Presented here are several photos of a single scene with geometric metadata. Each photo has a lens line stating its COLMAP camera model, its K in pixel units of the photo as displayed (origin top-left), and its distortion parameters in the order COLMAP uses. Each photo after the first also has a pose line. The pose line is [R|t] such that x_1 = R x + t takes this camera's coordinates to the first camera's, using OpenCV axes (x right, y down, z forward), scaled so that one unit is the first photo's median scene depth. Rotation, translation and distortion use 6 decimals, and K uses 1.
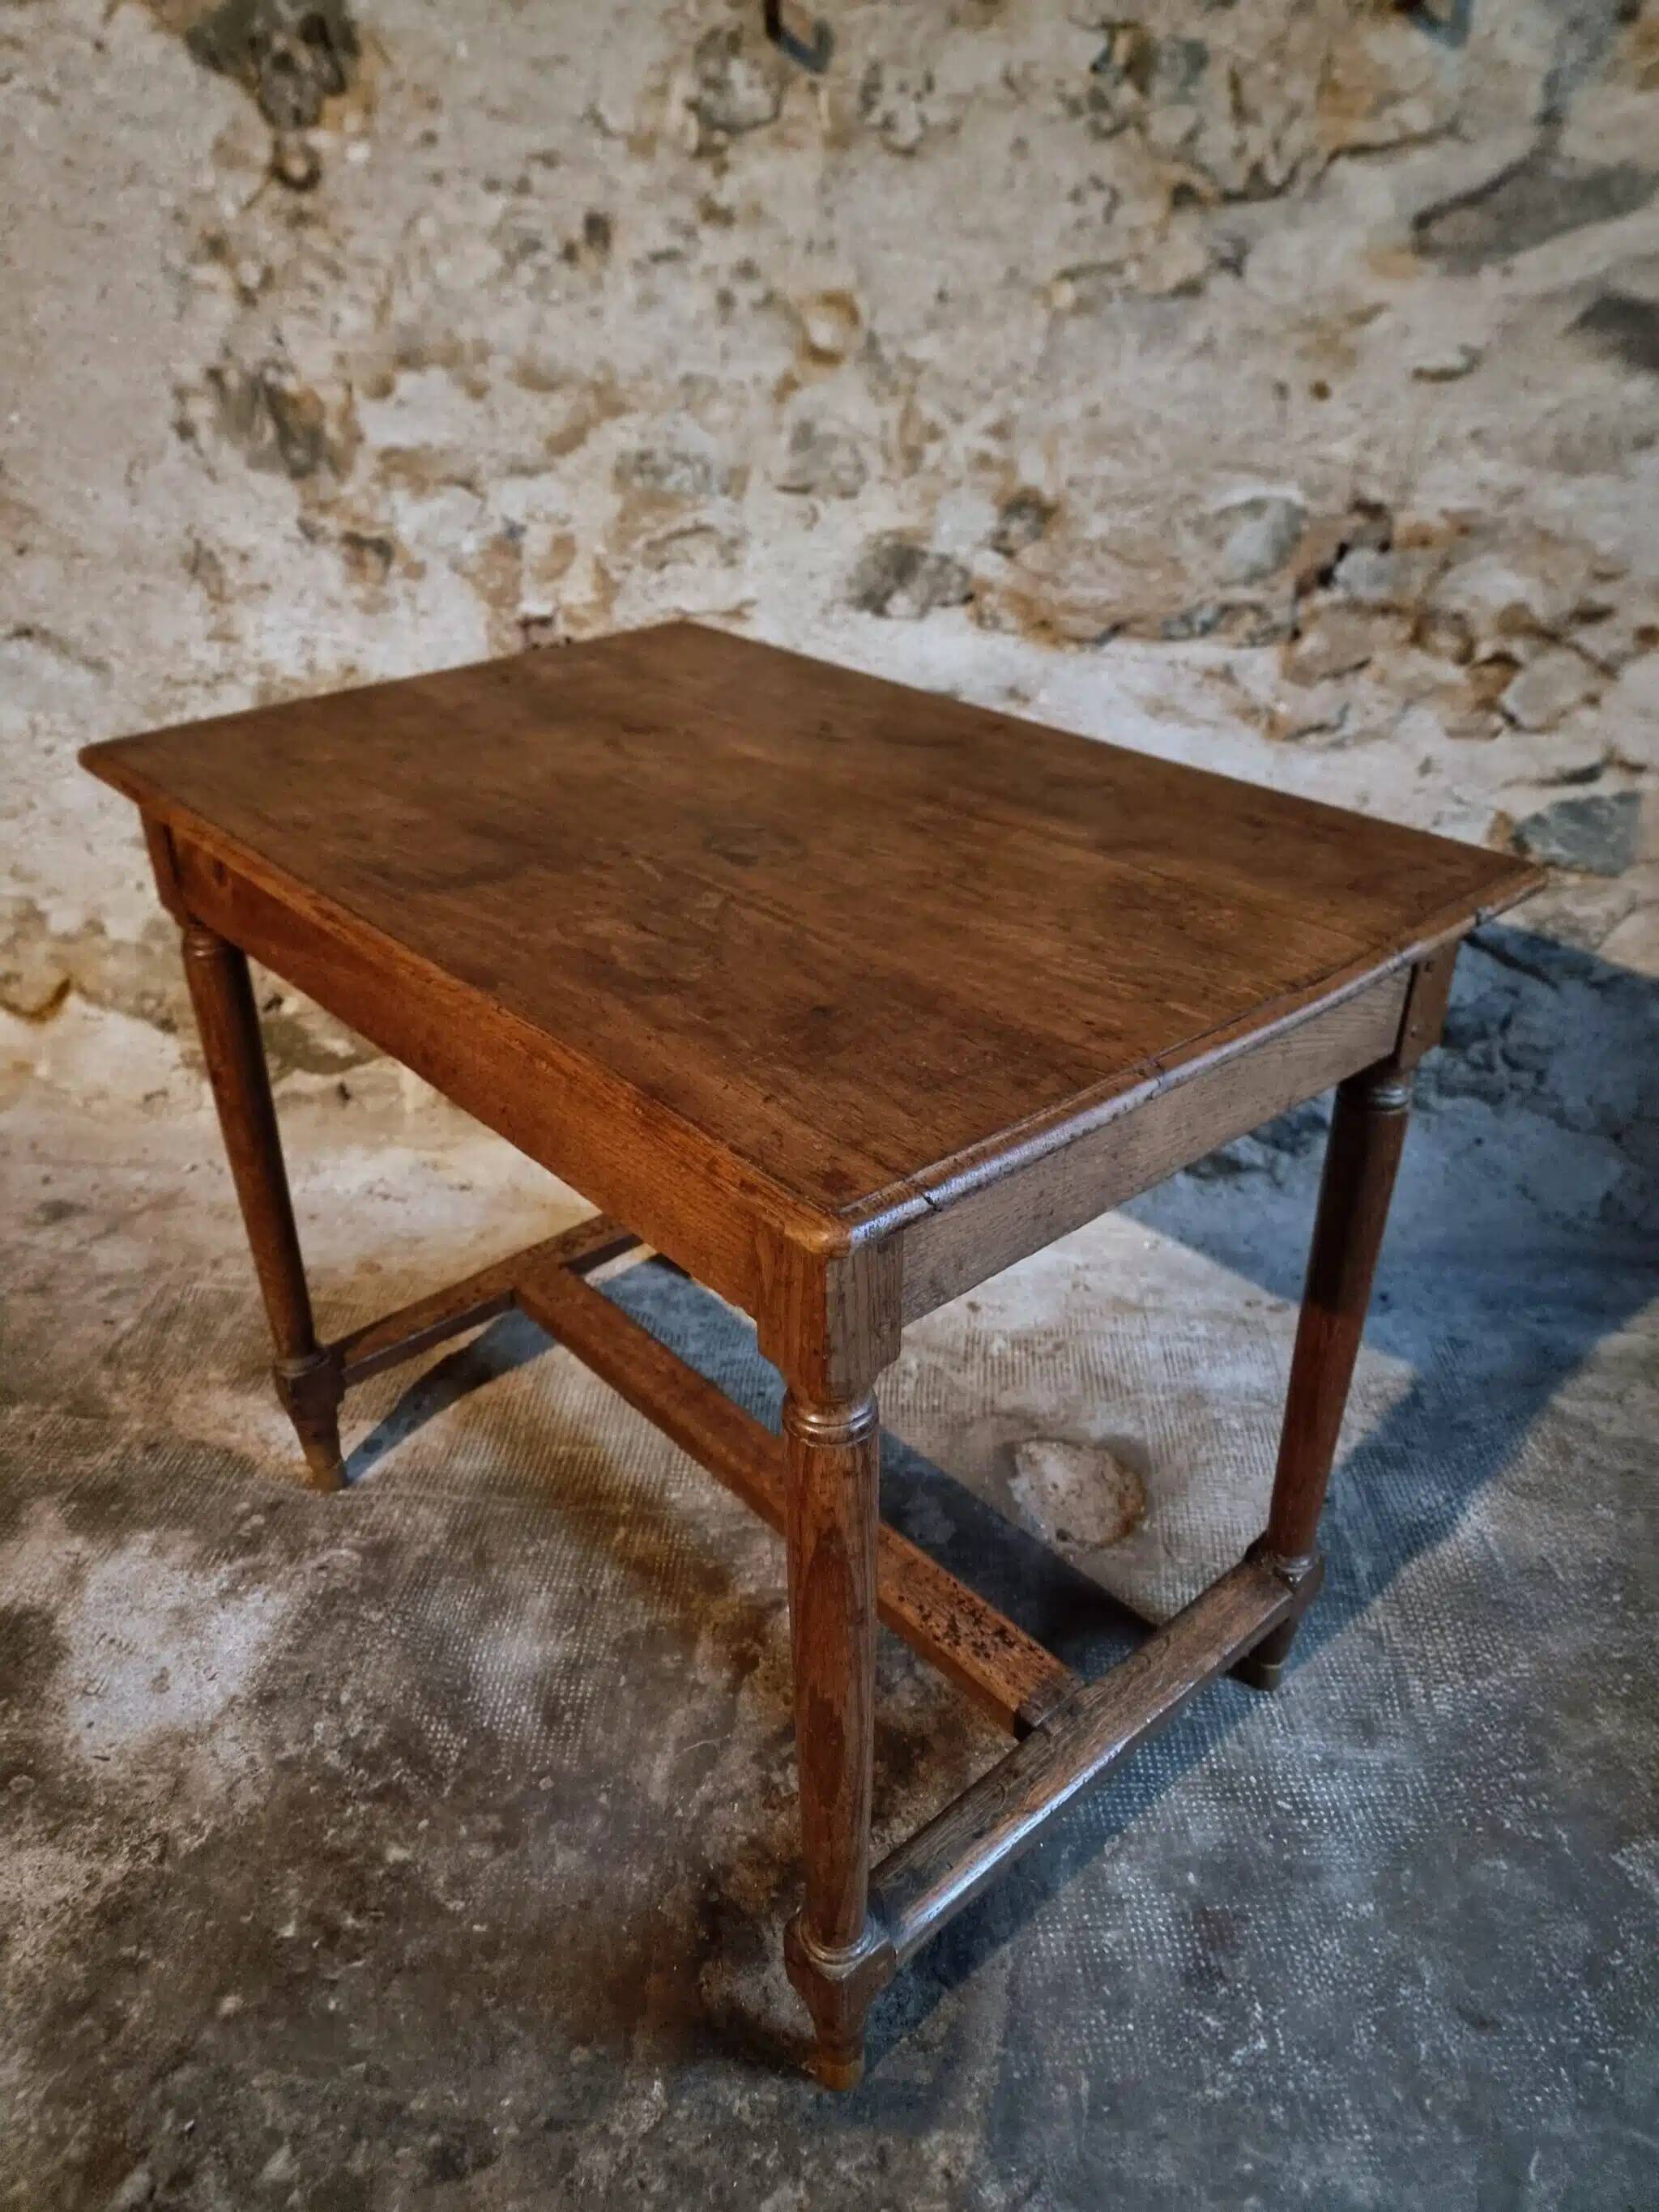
lens RADIAL K [[1557.6, 0, 802.2], [0, 1557.6, 1101.8], [0, 0, 1]] dist [0.048055, -0.048364]
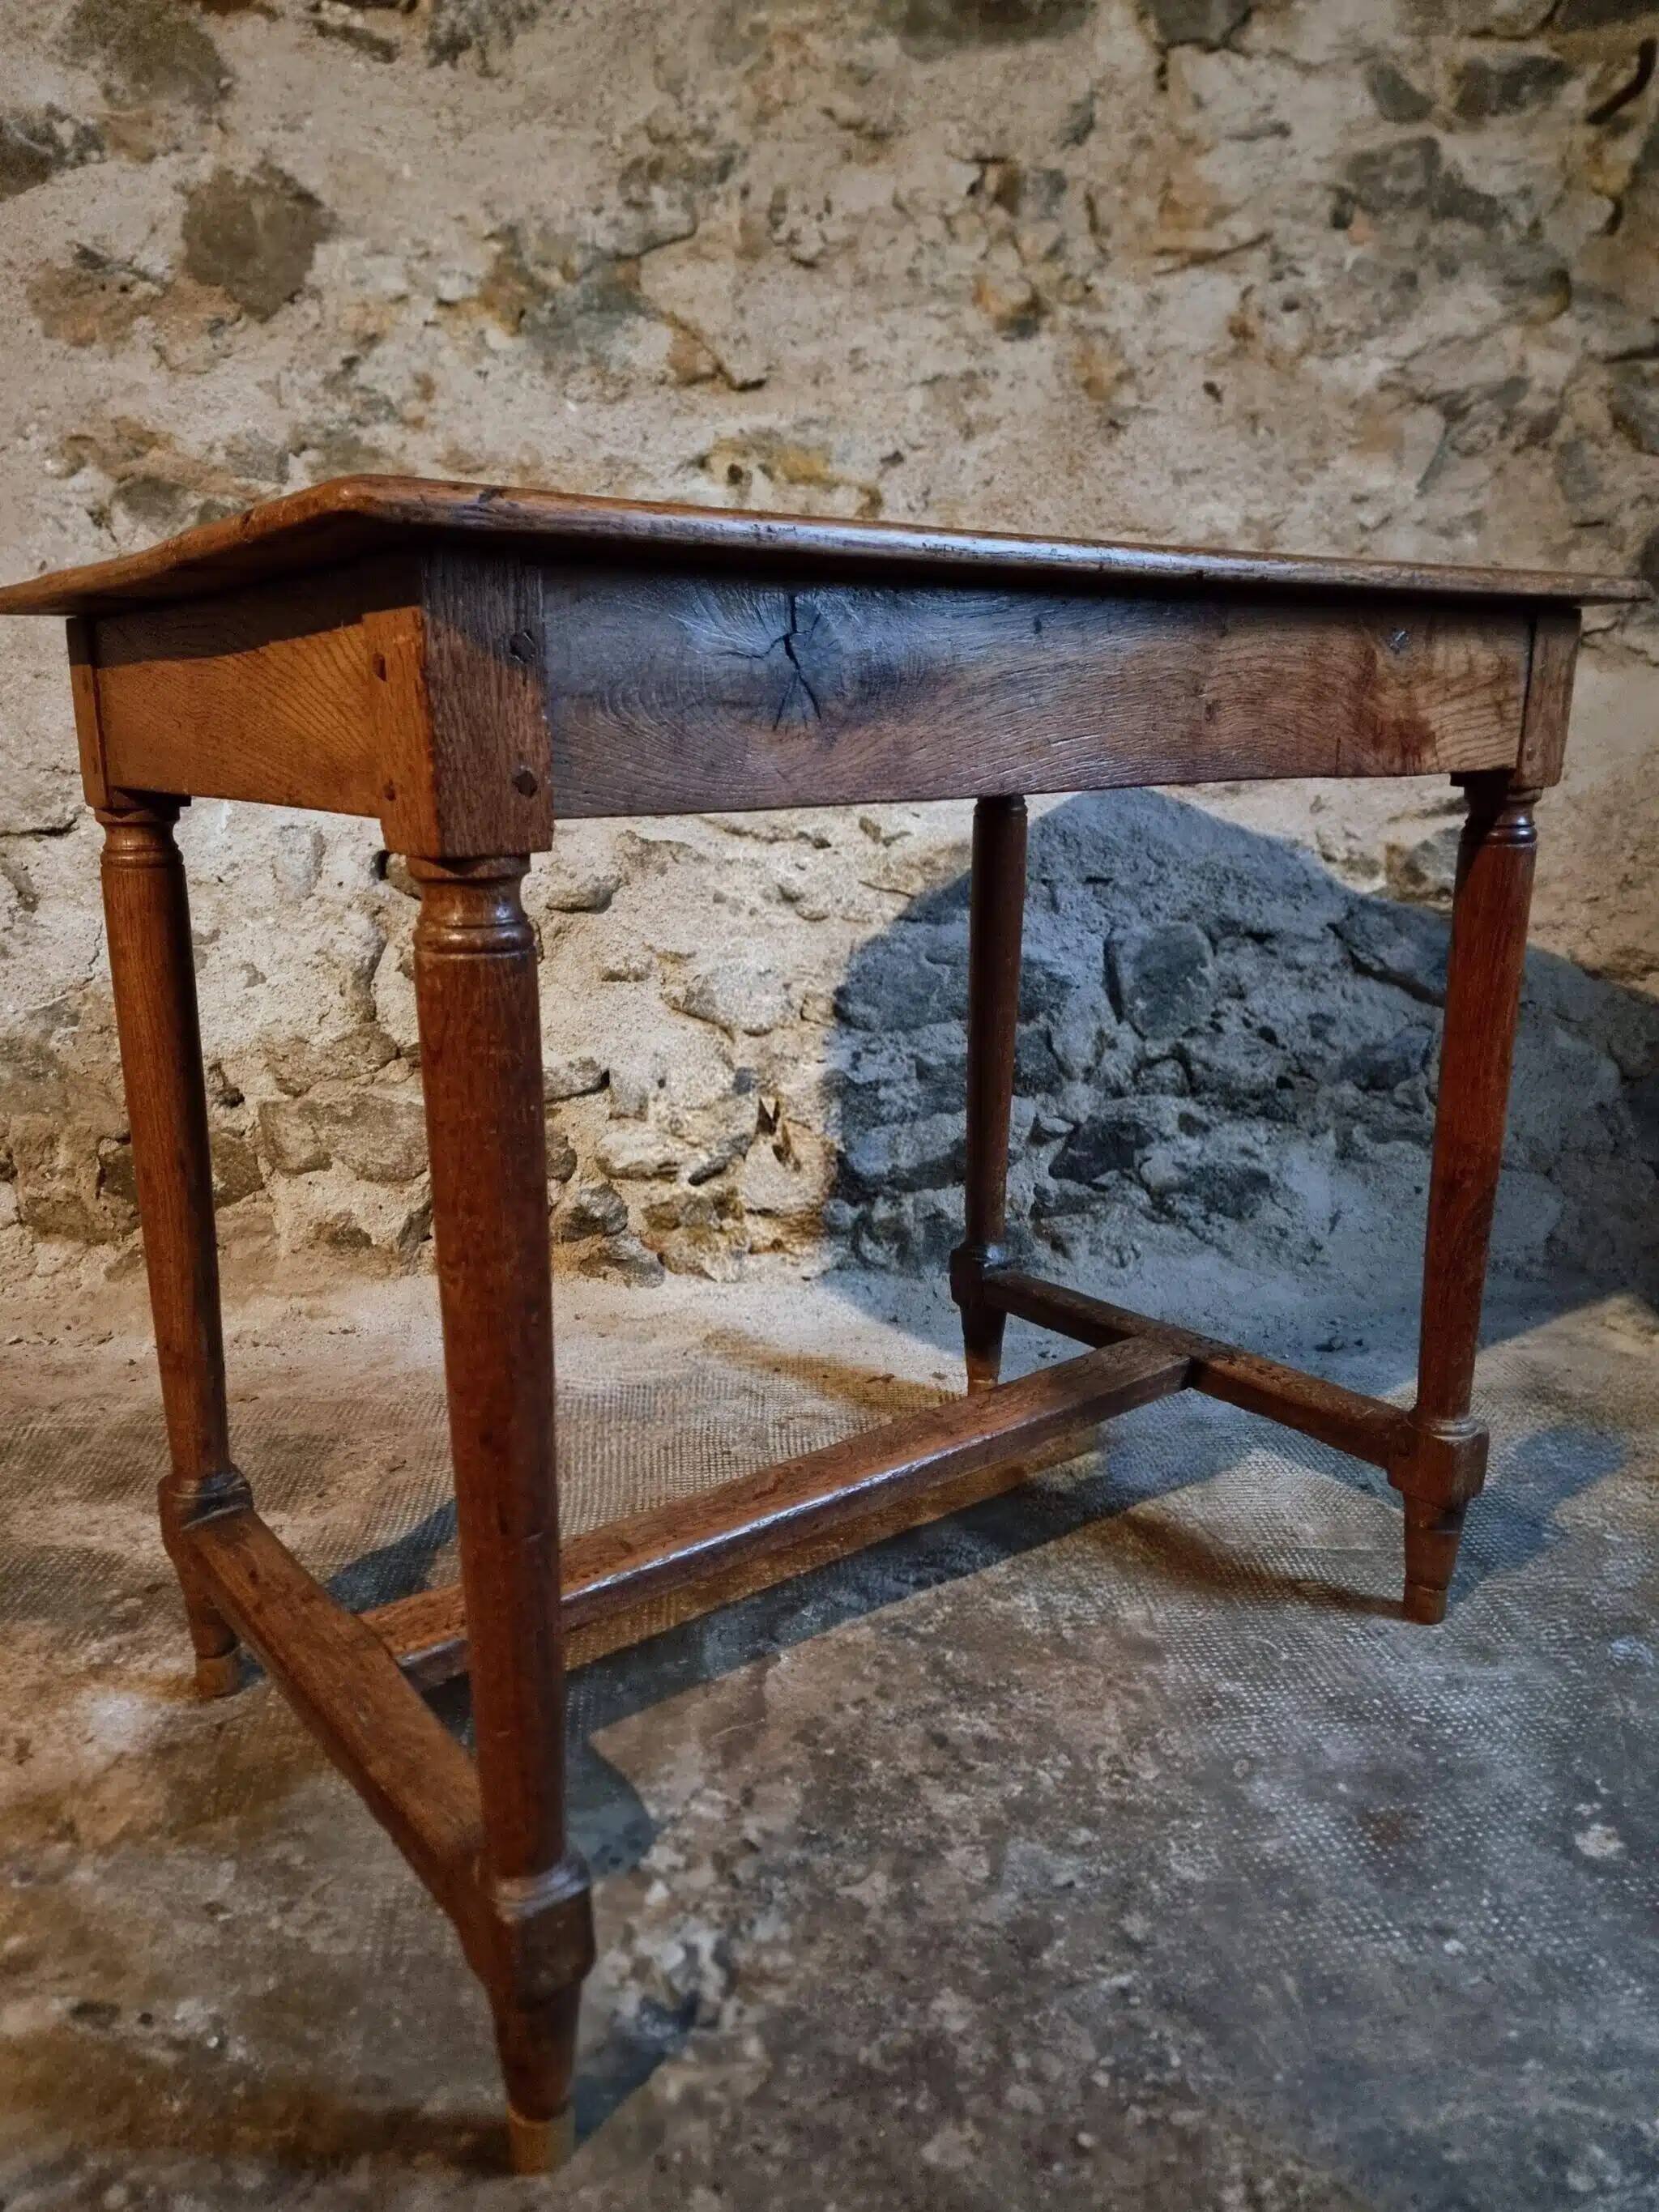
lens RADIAL K [[1605.8, 0, 797.6], [0, 1605.8, 1103.8], [0, 0, 1]] dist [0.072986, -0.071126]
pose [[0.989437, -0.030648, 0.141684, -0.114879], [0.072860, 0.950110, -0.303287, 0.294533], [-0.125320, 0.310406, 0.942307, 0.079036]]
